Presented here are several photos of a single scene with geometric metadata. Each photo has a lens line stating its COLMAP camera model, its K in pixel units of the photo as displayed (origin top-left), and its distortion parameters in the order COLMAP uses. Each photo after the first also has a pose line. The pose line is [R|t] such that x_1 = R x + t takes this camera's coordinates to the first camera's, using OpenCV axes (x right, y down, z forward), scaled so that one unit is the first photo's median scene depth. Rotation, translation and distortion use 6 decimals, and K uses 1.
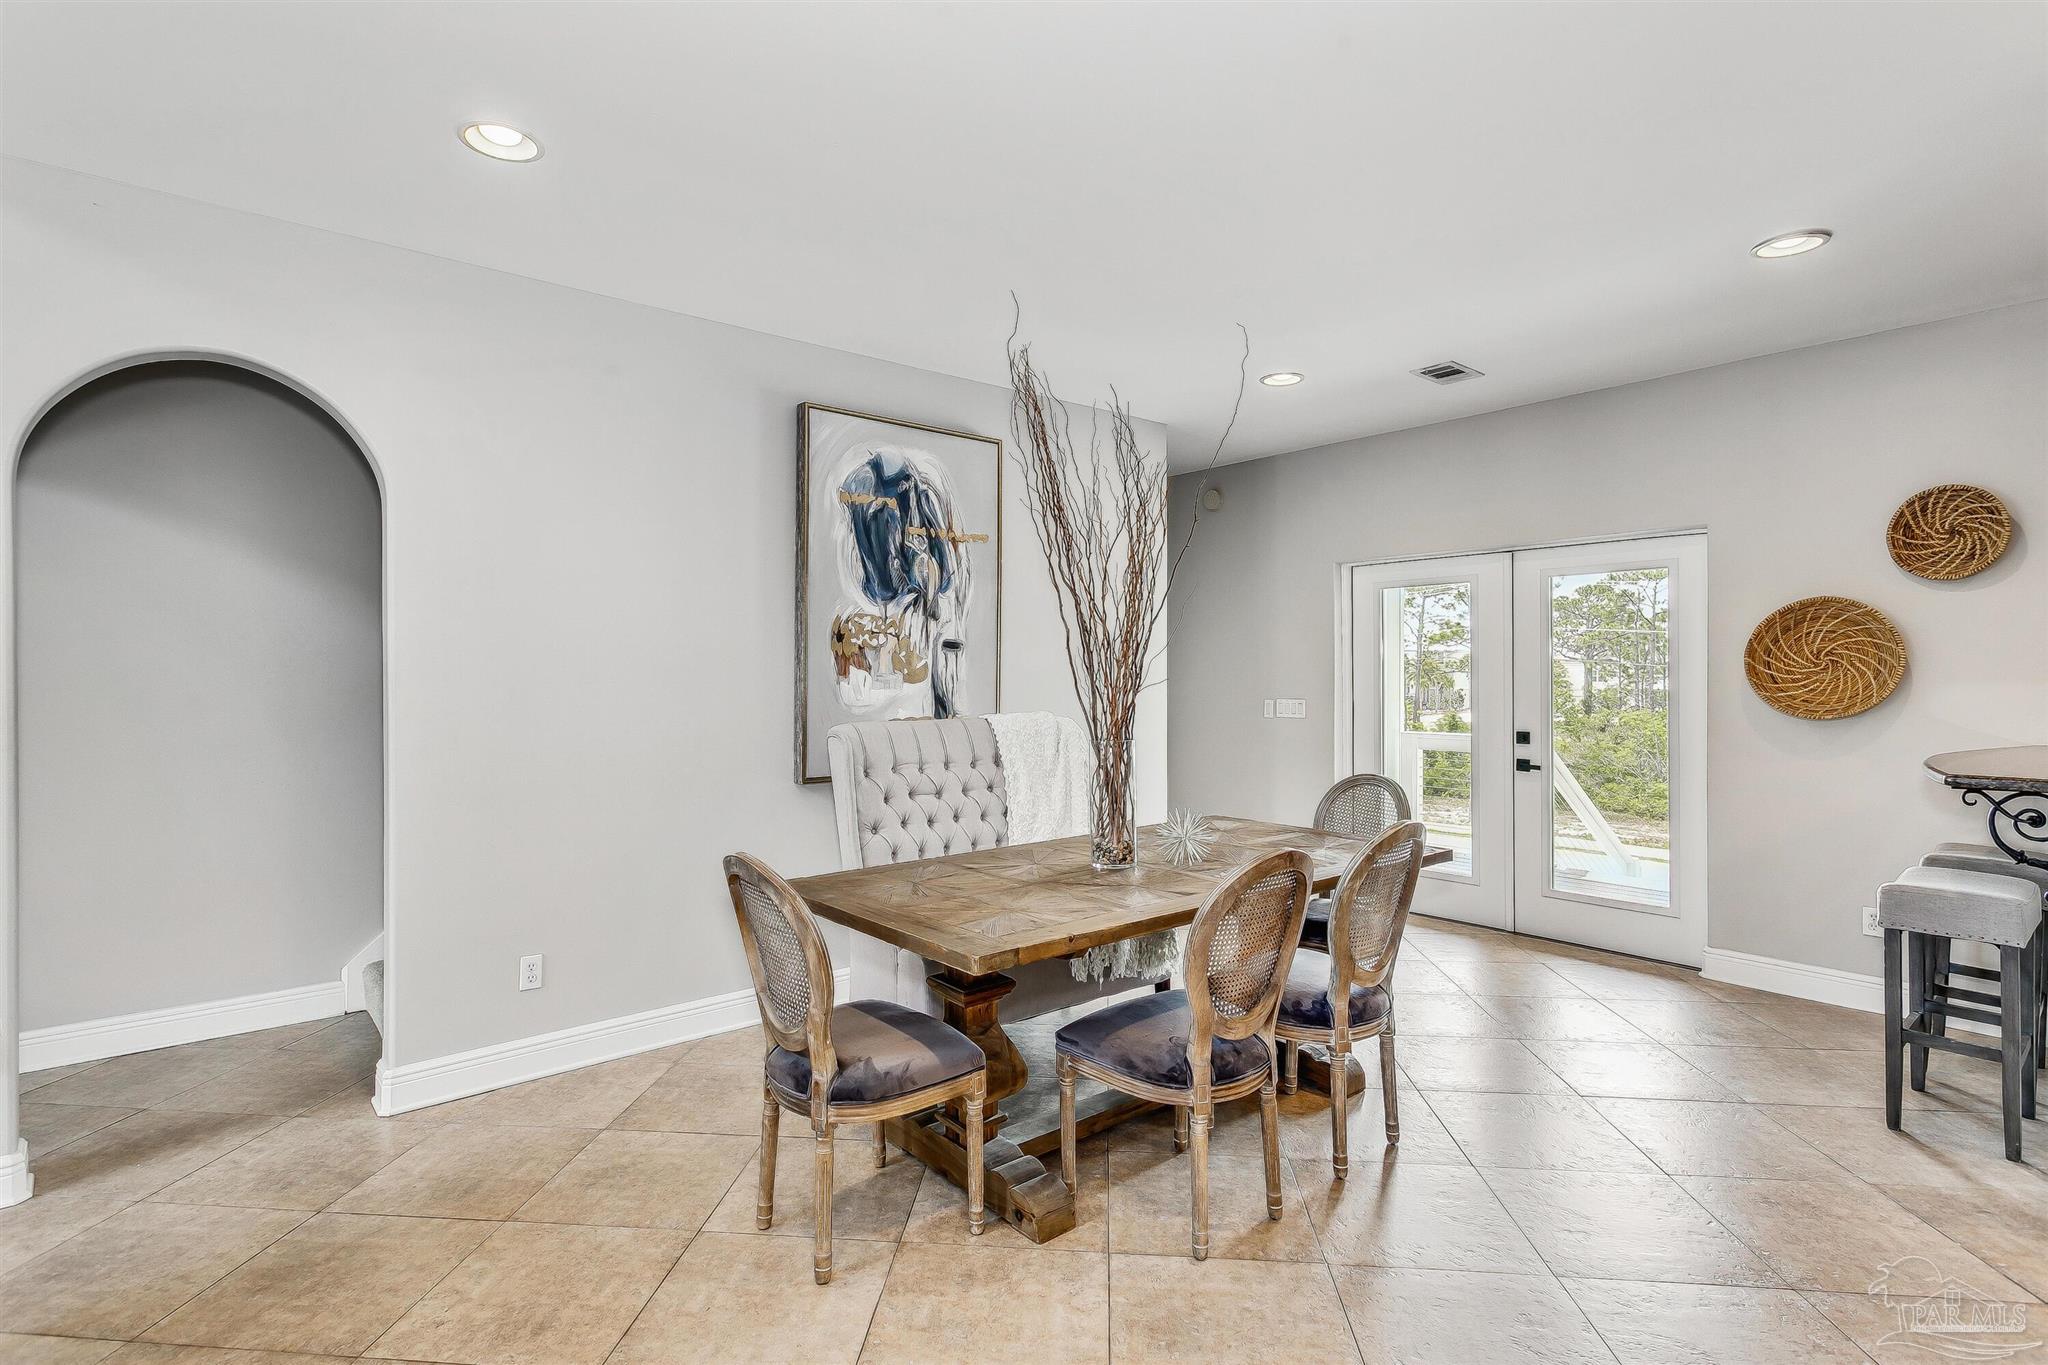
lens RADIAL K [[989.0, 0, 1024.3], [0, 989.0, 674.0], [0, 0, 1]] dist [0.003850, 0.000026]
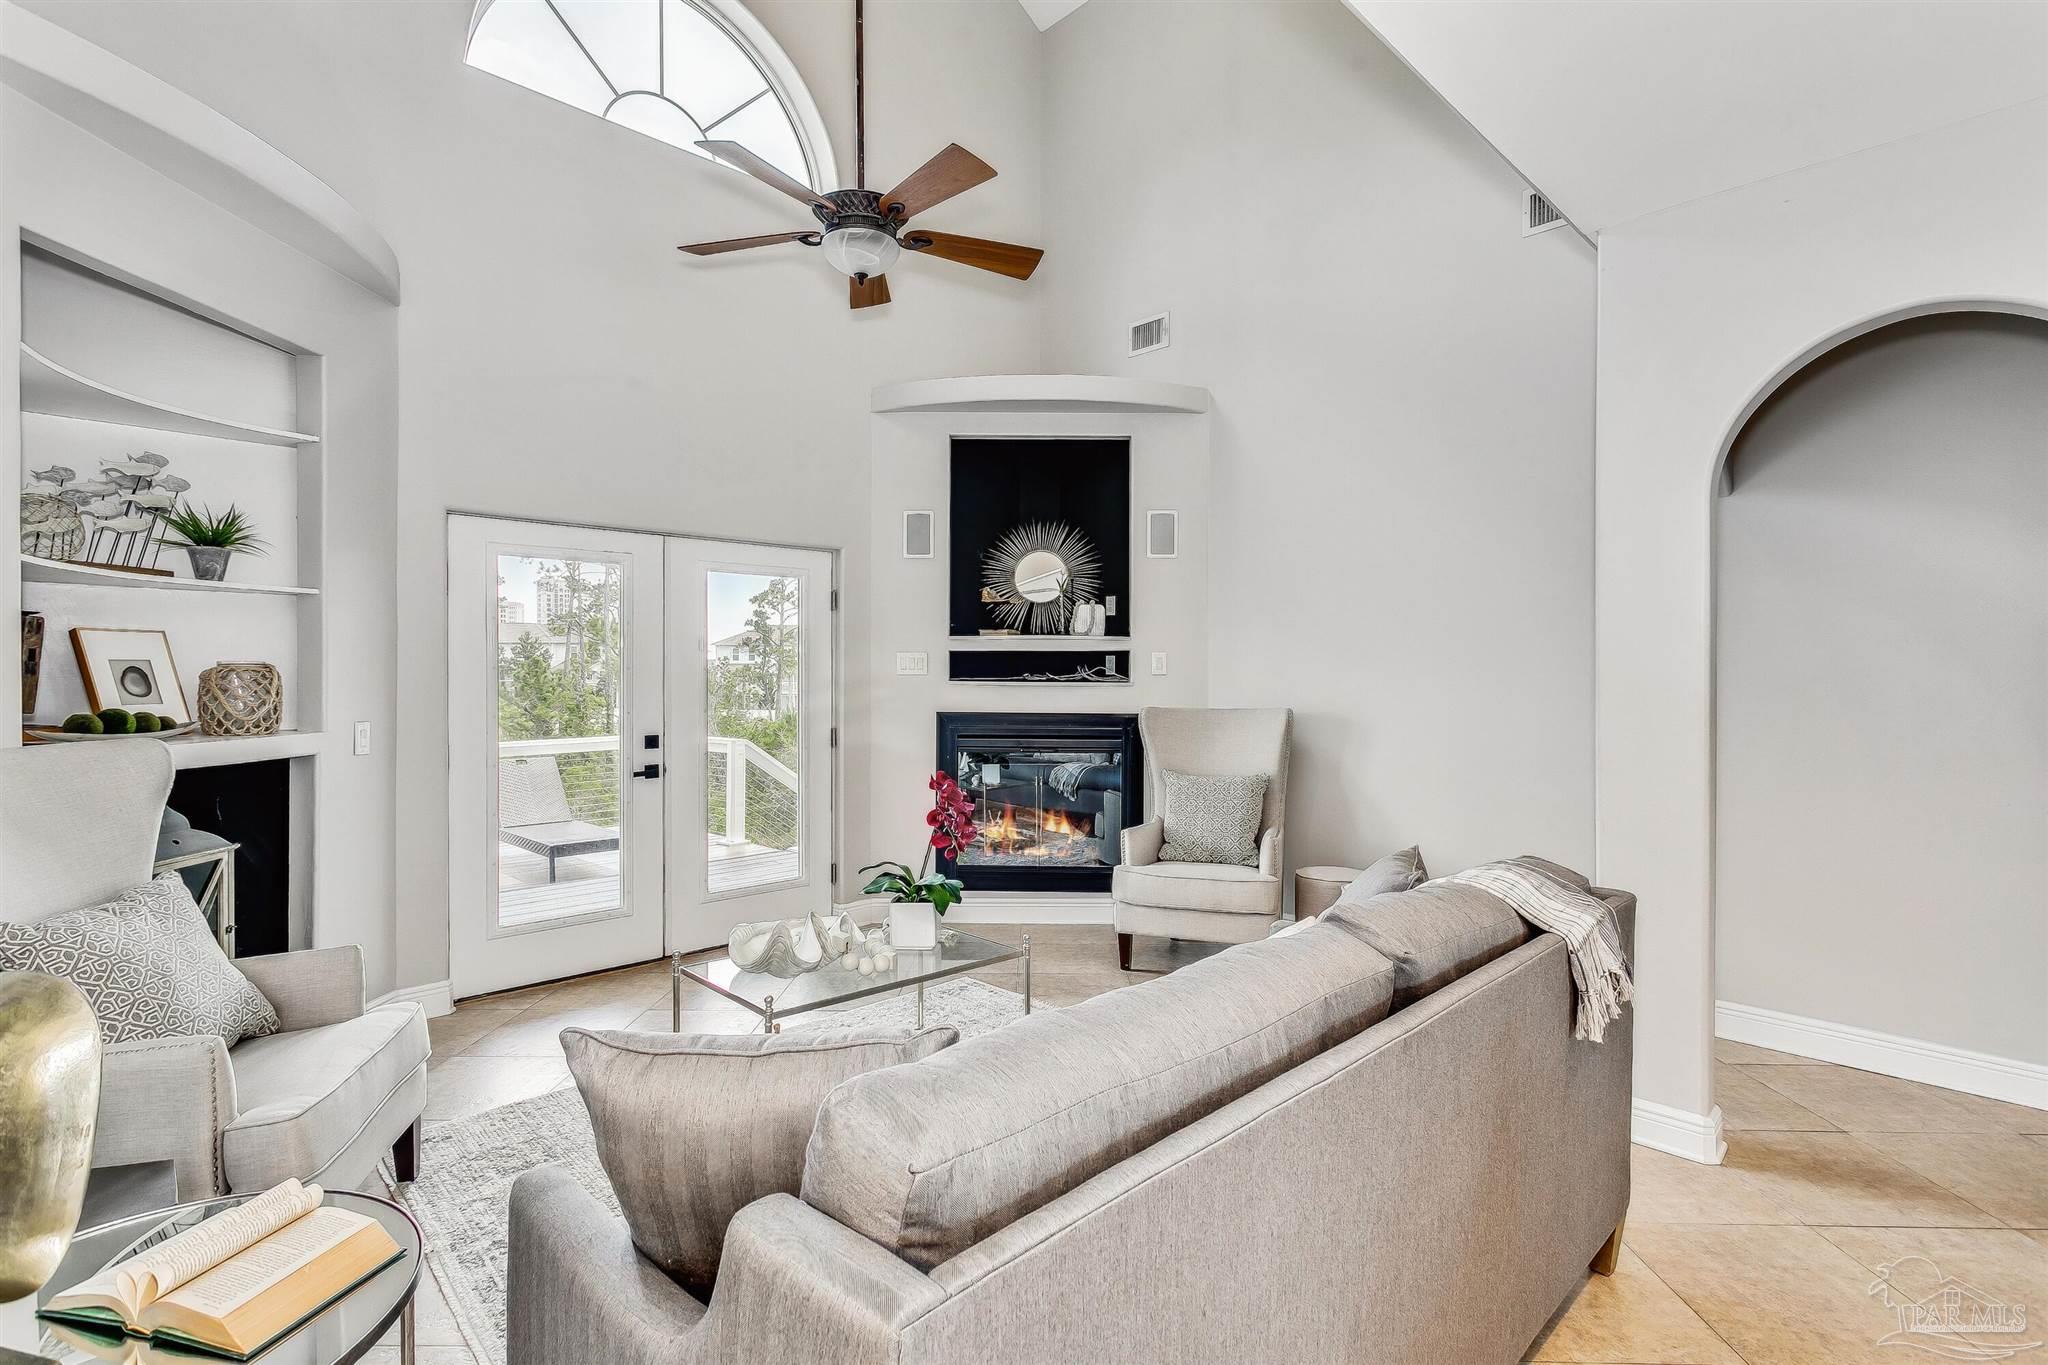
lens RADIAL K [[989.0, 0, 1033.2], [0, 989.0, 682.8], [0, 0, 1]] dist [0.003850, 0.000026]
pose [[0.069762, 0.002075, -0.997562, -0.005651], [-0.003383, 0.999993, 0.001844, 0.010371], [0.997558, 0.003247, 0.069768, 0.101943]]
